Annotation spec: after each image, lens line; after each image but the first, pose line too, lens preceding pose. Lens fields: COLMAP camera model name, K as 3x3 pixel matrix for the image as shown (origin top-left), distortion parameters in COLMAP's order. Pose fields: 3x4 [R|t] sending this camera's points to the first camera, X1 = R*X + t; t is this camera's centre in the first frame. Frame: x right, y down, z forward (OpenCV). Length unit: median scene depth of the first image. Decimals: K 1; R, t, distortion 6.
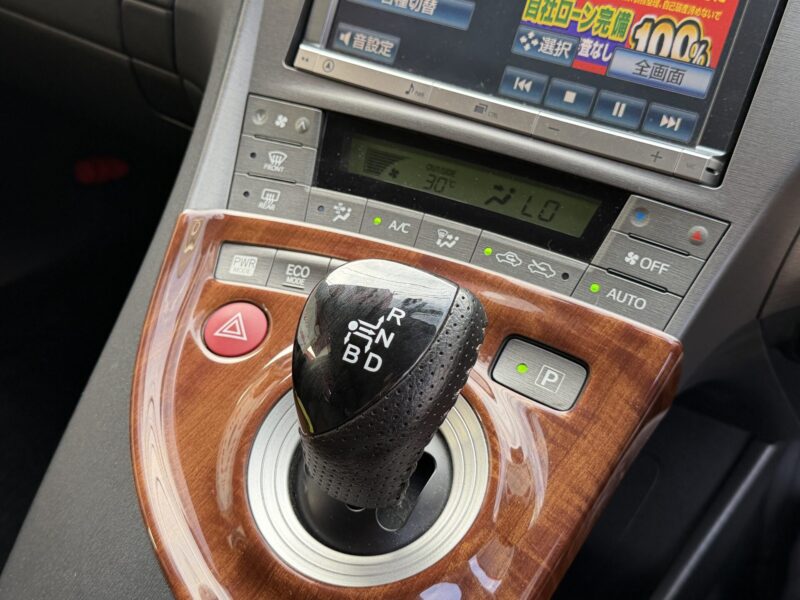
lens RADIAL K [[980.6, 0, 401.9], [0, 980.6, 307.5], [0, 0, 1]] dist [0.110102, 0.000000]
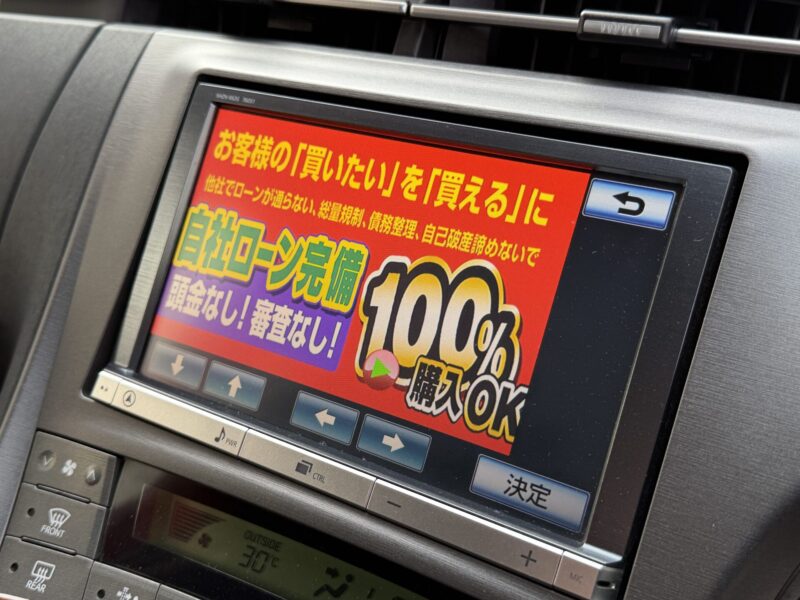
lens RADIAL K [[857.5, 0, 406.4], [0, 857.5, 295.7], [0, 0, 1]] dist [0.055238, 0.000000]
pose [[0.999757, -0.013698, -0.017260, 0.162888], [0.009891, 0.978924, -0.203984, -0.186476], [0.019690, 0.203763, 0.978822, 0.320671]]
